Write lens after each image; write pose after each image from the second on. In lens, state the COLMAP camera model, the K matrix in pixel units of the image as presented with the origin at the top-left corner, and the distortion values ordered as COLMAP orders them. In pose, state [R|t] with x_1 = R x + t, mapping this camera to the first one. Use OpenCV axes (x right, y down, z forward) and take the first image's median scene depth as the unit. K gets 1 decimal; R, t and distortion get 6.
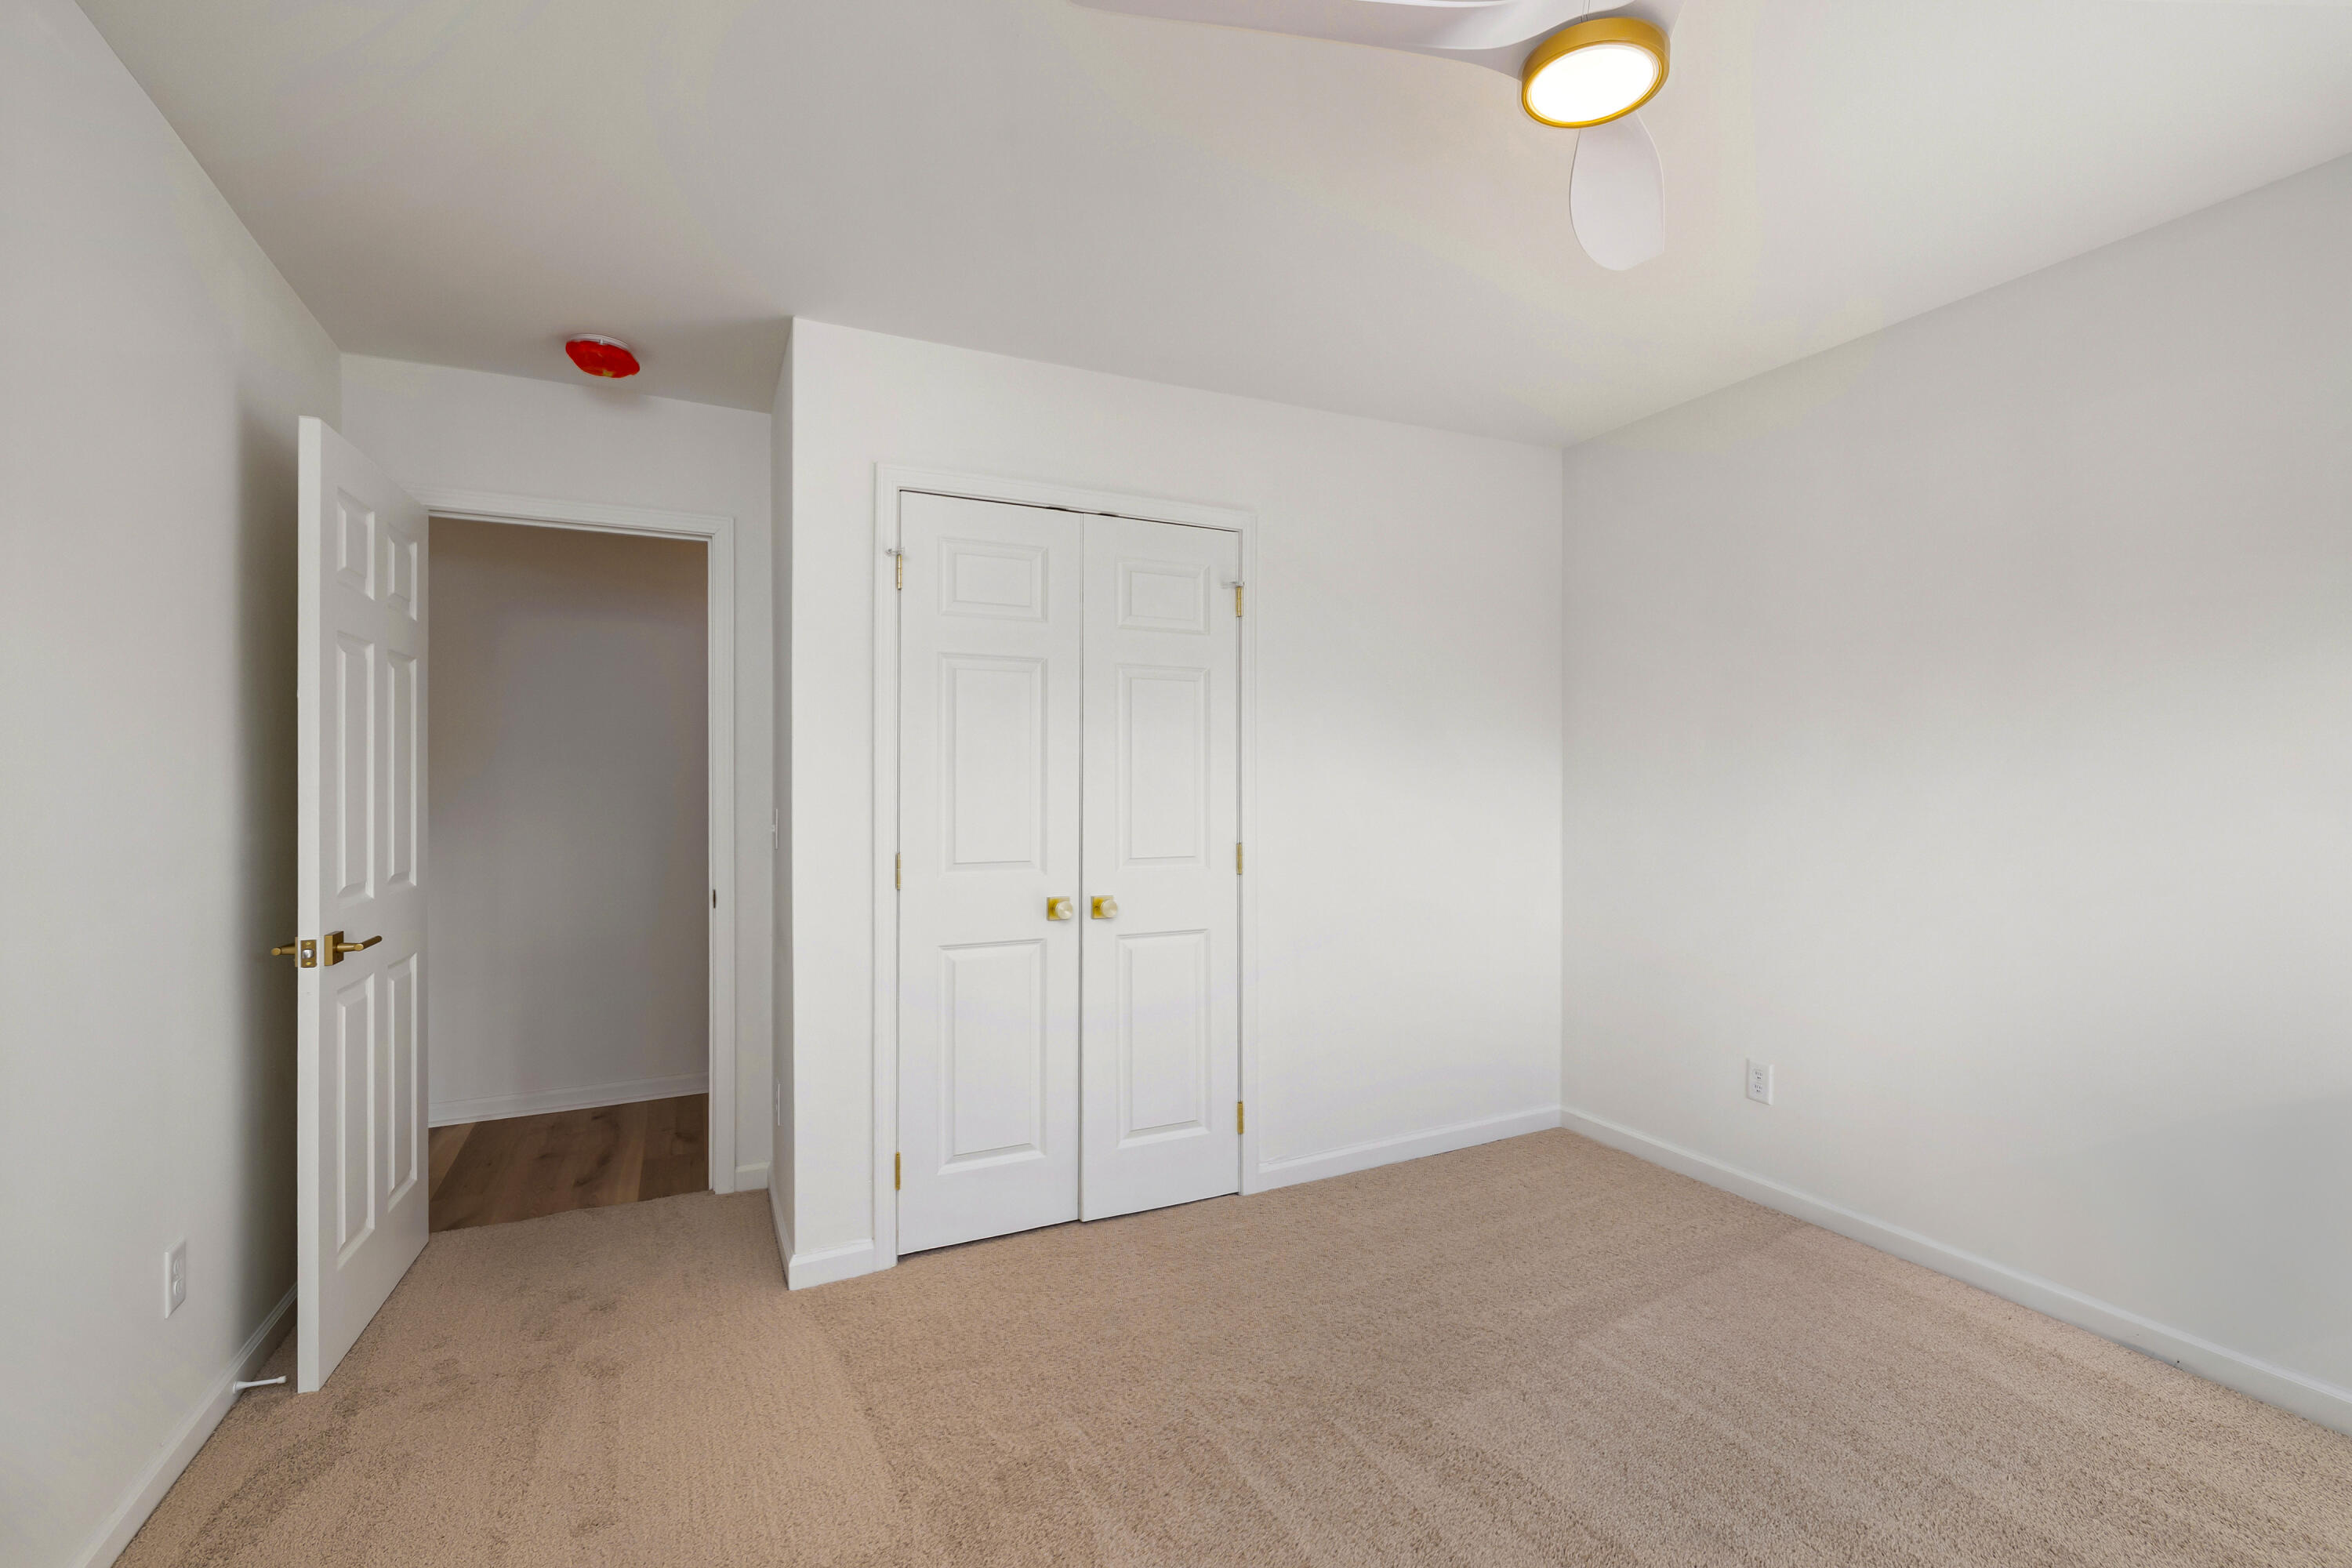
lens RADIAL K [[1029.4, 0, 1176.0], [0, 1029.4, 784.0], [0, 0, 1]] dist [-0.001055, -0.000046]
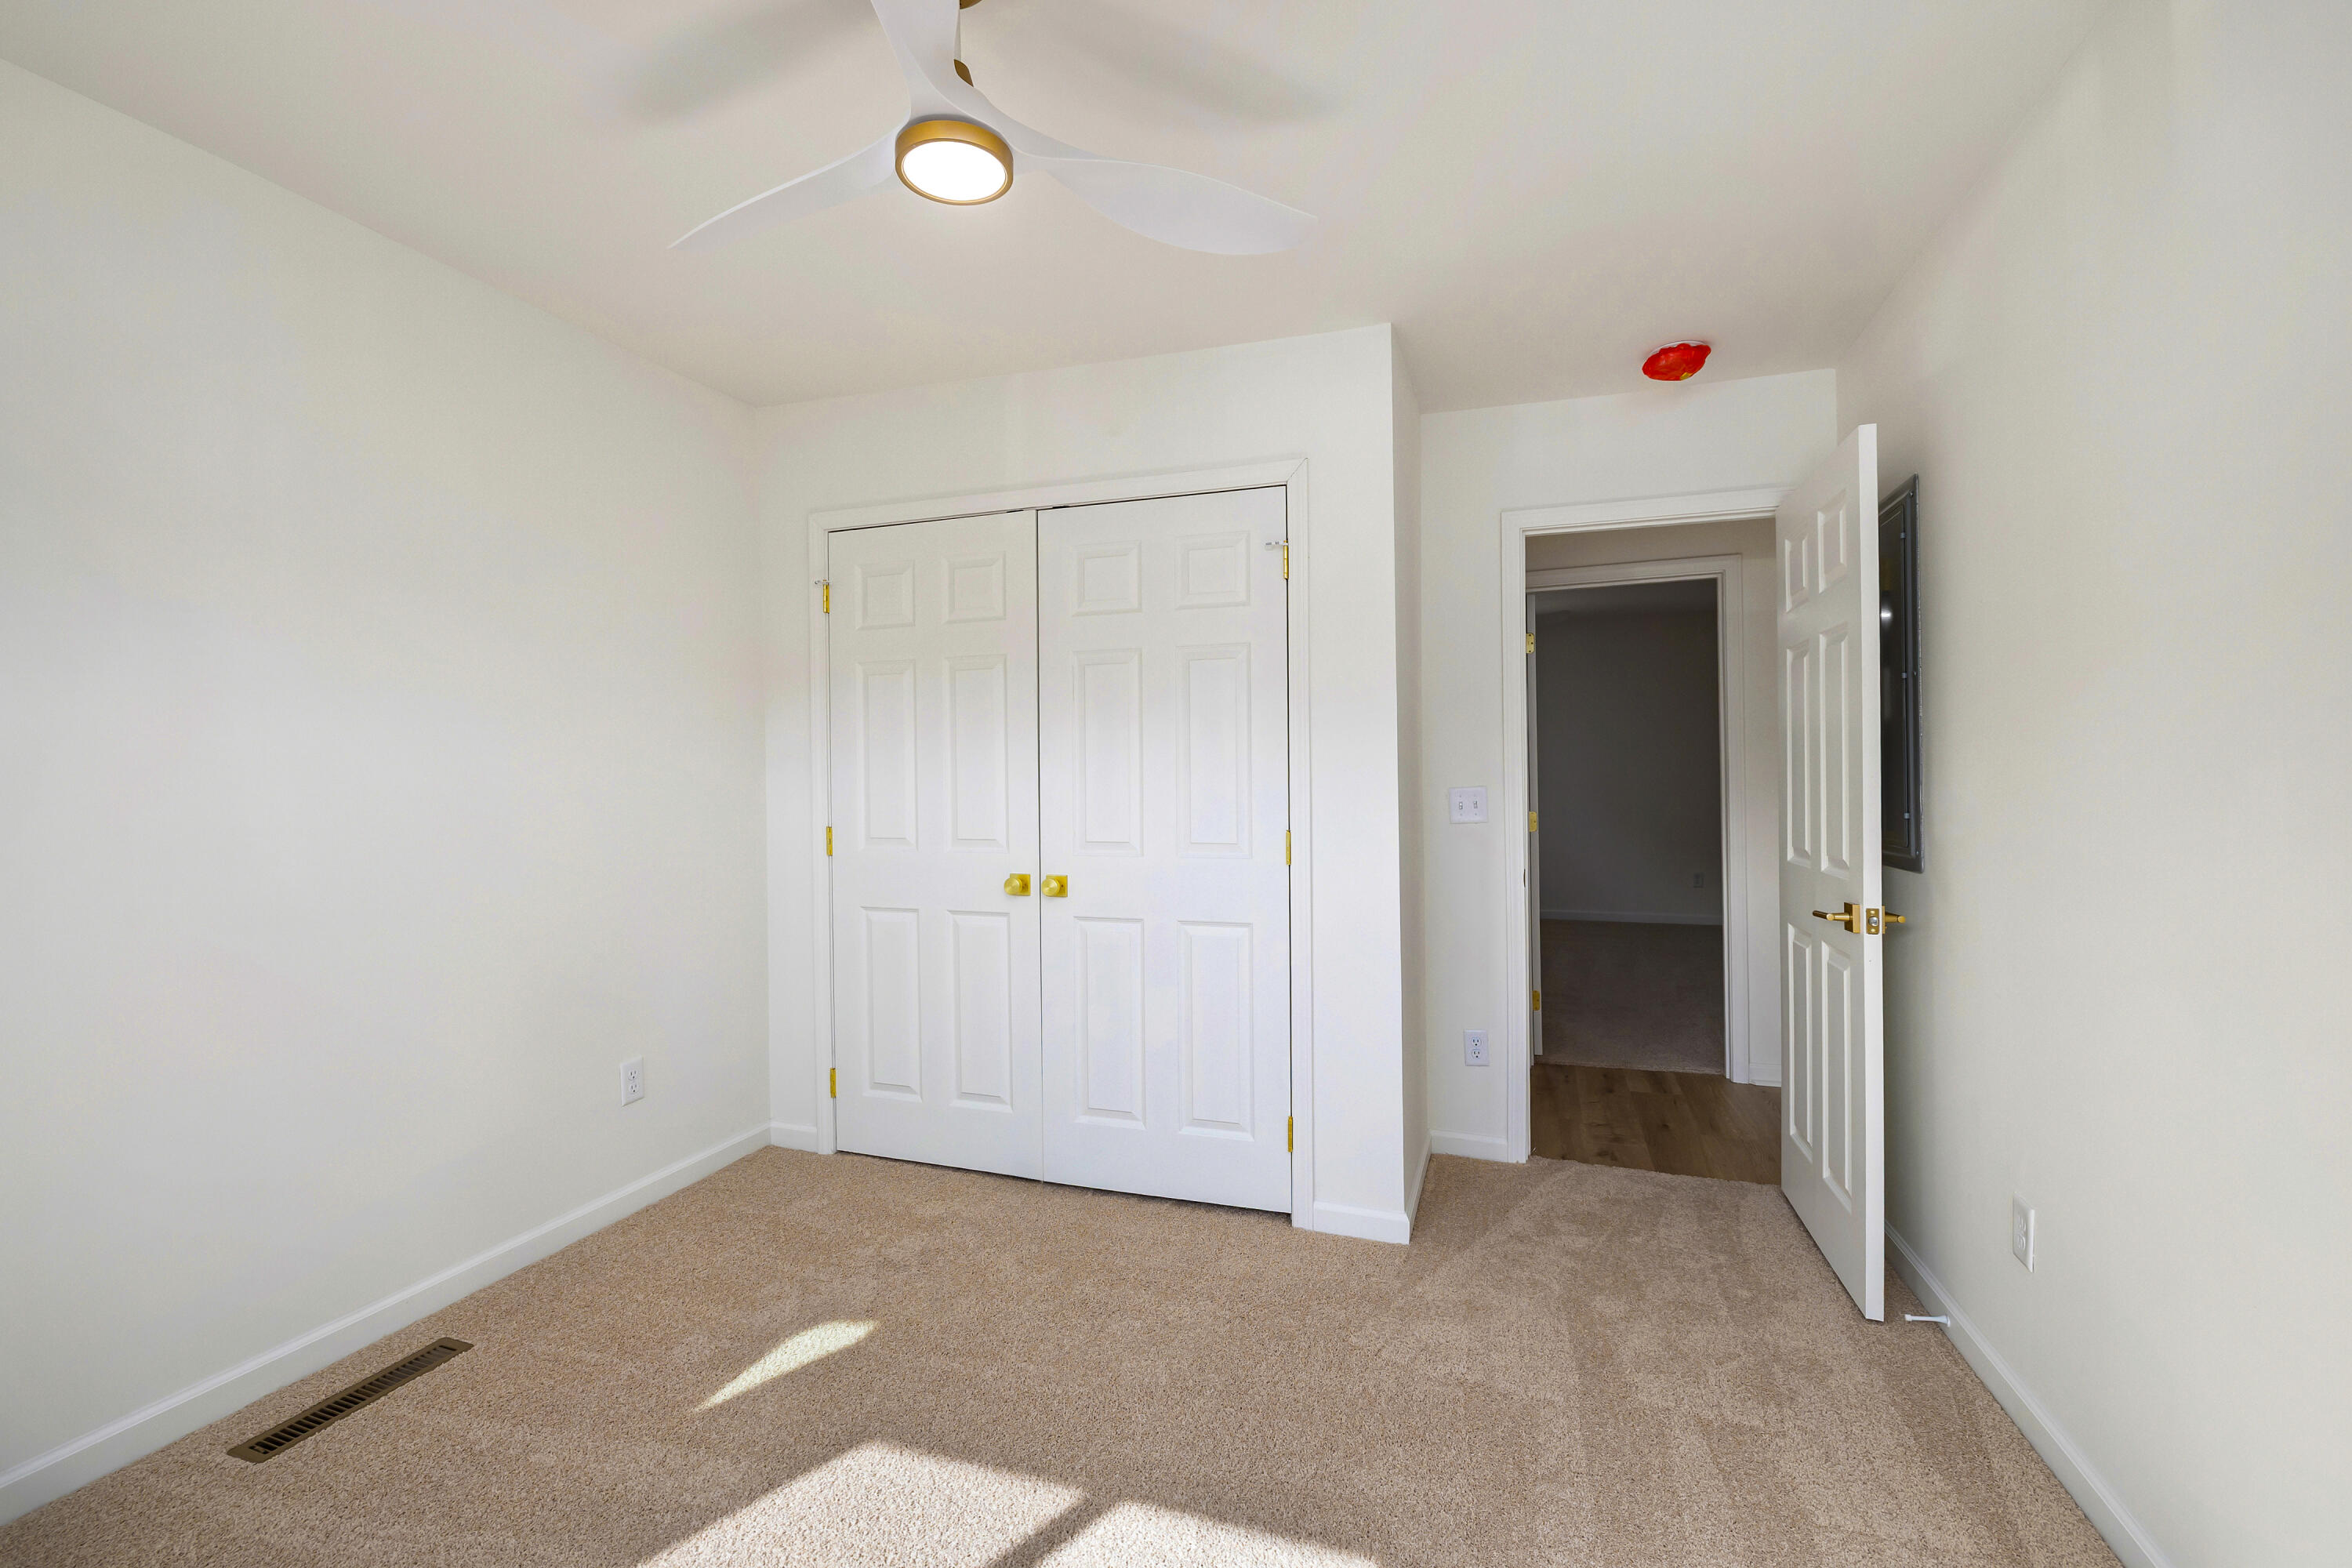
lens RADIAL K [[1029.4, 0, 1176.0], [0, 1029.4, 784.0], [0, 0, 1]] dist [-0.001055, -0.000046]
pose [[0.712230, -0.001513, -0.701945, 0.750310], [0.012998, 0.999855, 0.011033, 0.005596], [0.701826, -0.016982, 0.712146, 0.347937]]
